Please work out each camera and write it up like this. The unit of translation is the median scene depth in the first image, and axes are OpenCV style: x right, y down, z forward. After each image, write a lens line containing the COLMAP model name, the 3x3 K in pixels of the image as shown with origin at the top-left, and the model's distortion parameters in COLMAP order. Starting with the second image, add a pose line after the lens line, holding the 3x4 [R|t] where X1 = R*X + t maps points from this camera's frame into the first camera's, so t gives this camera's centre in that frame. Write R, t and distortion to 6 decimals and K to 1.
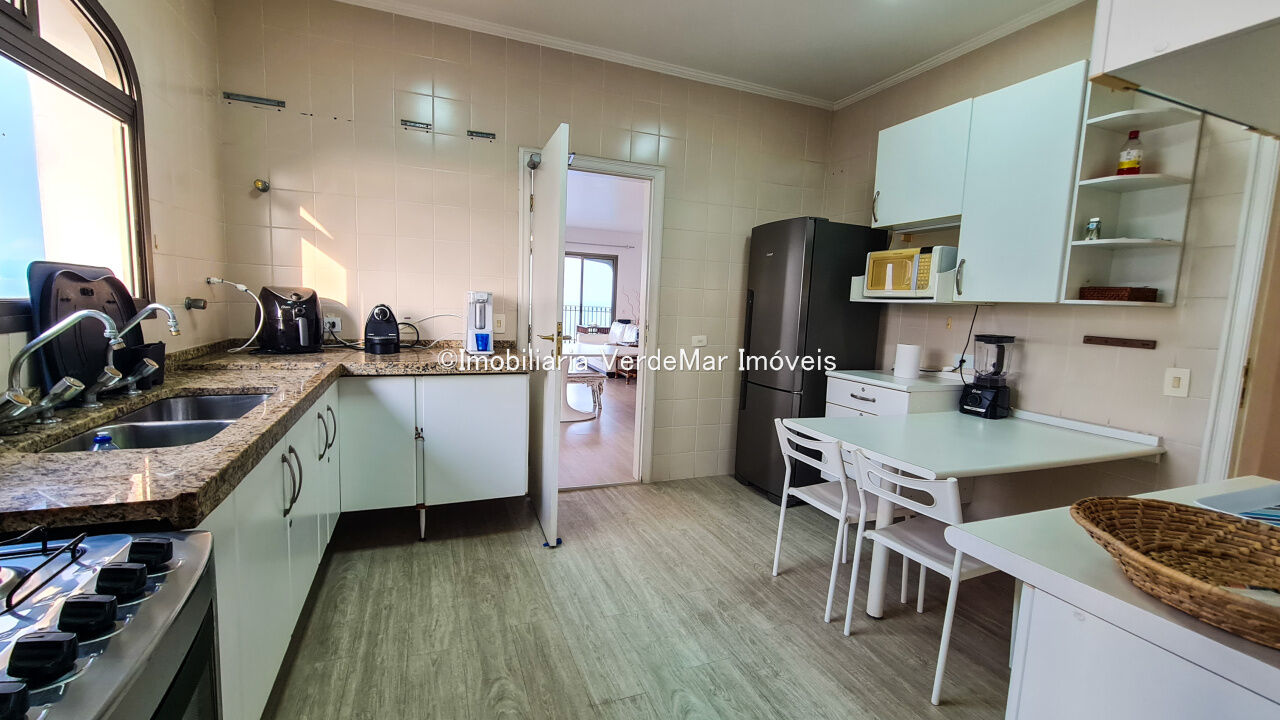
lens RADIAL K [[534.2, 0, 637.5], [0, 534.2, 363.2], [0, 0, 1]] dist [-0.000079, -0.000930]
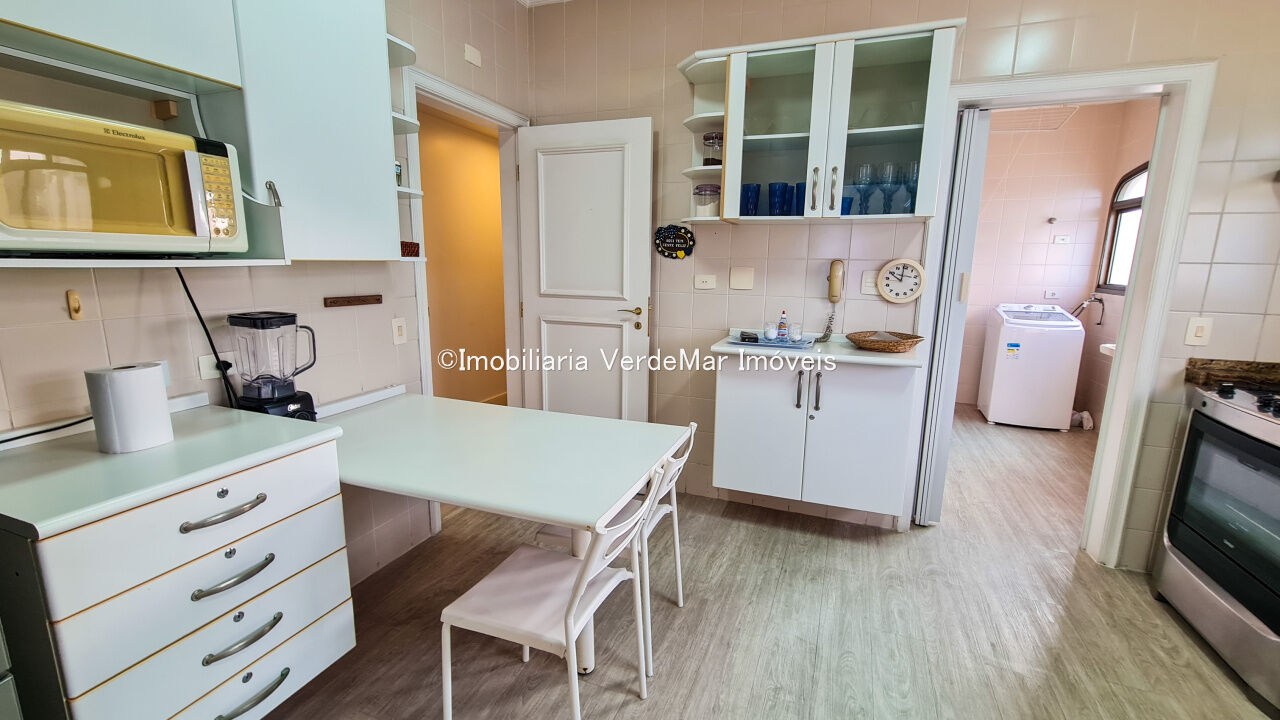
lens RADIAL K [[534.2, 0, 642.7], [0, 534.2, 362.3], [0, 0, 1]] dist [-0.000079, -0.000930]
pose [[-0.731231, -0.180267, 0.657879, -0.055309], [0.031549, 0.954479, 0.296606, -0.174753], [-0.681400, 0.237643, -0.692257, 1.200849]]
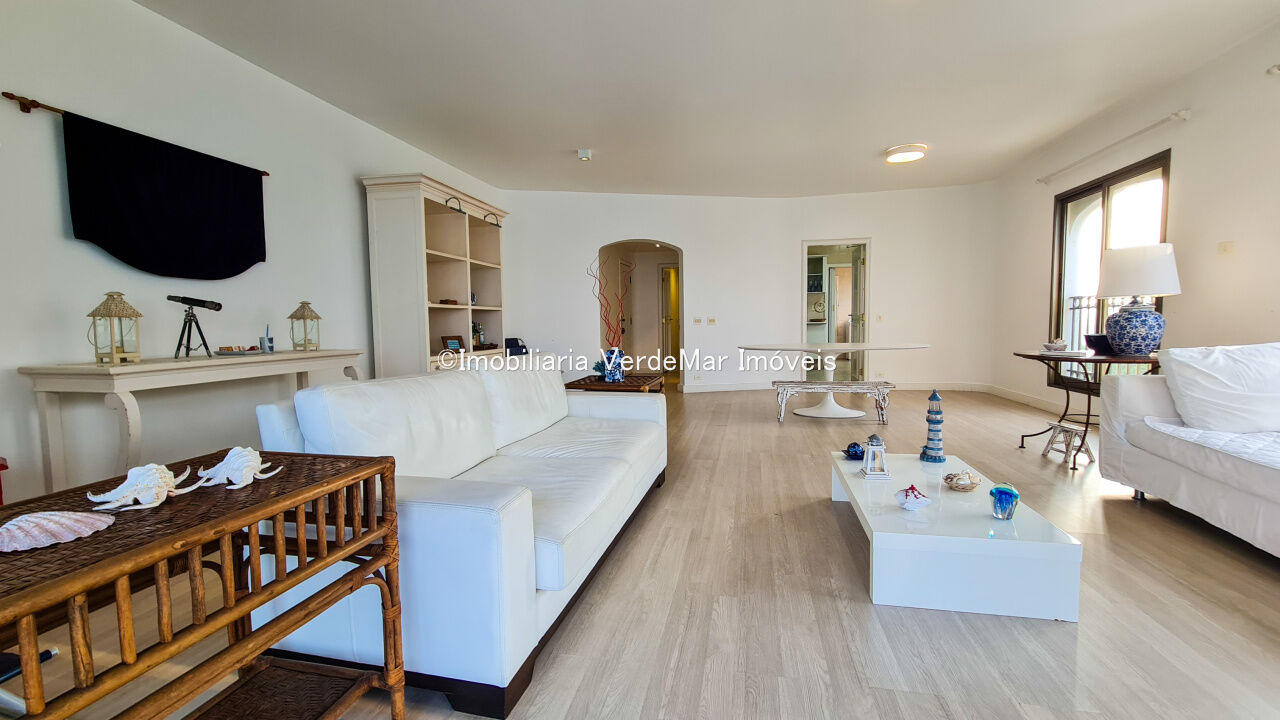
lens RADIAL K [[534.2, 0, 638.5], [0, 534.2, 367.5], [0, 0, 1]] dist [-0.000079, -0.000930]
pose [[-0.826817, -0.075056, 0.557441, -0.660826], [0.043749, 0.979473, 0.196771, -0.351214], [-0.560767, 0.187081, -0.806561, 3.457371]]
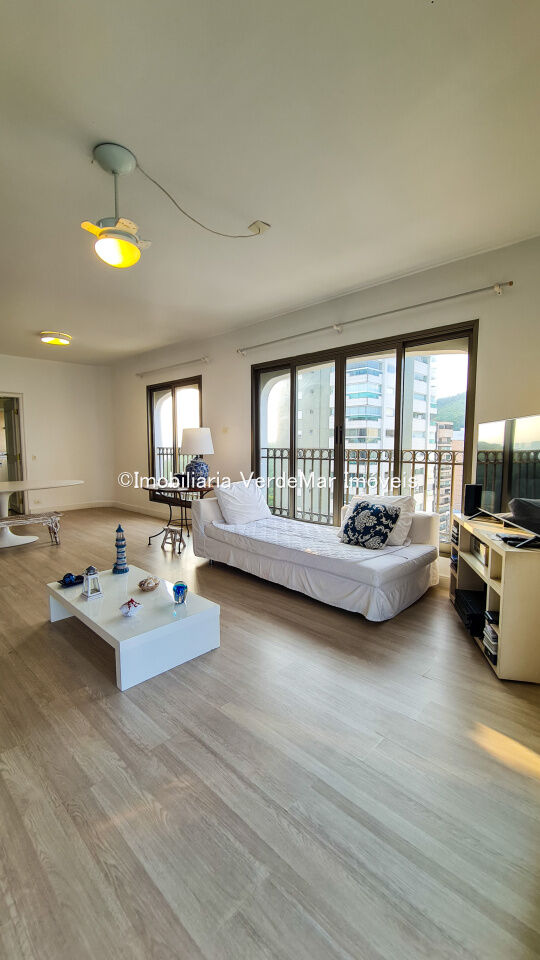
lens RADIAL K [[400.7, 0, 270.2], [0, 400.7, 483.7], [0, 0, 1]] dist [-0.000079, -0.000930]
pose [[-0.911388, -0.002832, -0.411539, -0.504226], [-0.086448, 0.978983, 0.184711, -0.433024], [0.402367, 0.203920, -0.892478, 3.478804]]
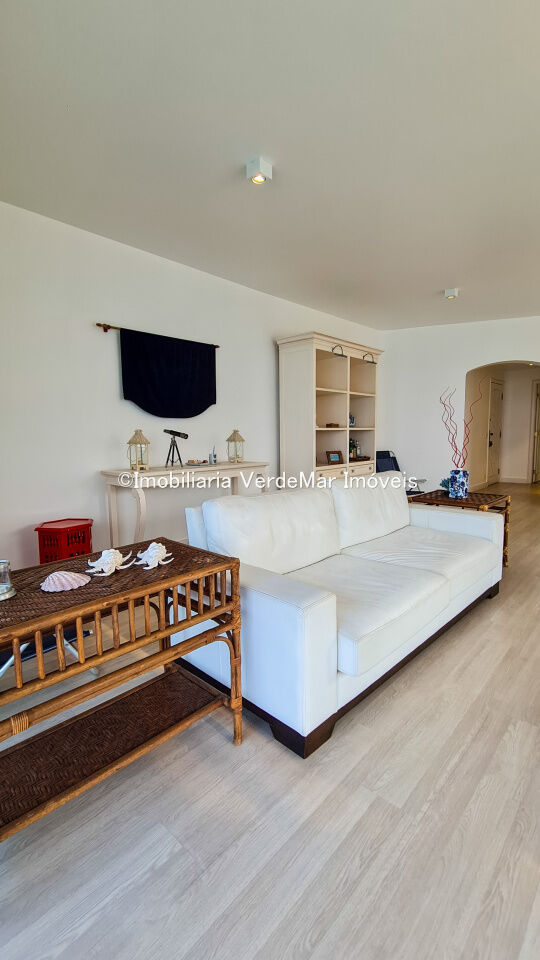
lens RADIAL K [[423.8, 0, 265.8], [0, 423.8, 483.8], [0, 0, 1]] dist [0.000070, -0.000400]
pose [[-0.414383, -0.140376, 0.899211, -0.718178], [0.103273, 0.974399, 0.199704, -0.389754], [-0.904224, 0.175618, -0.389278, 3.383871]]
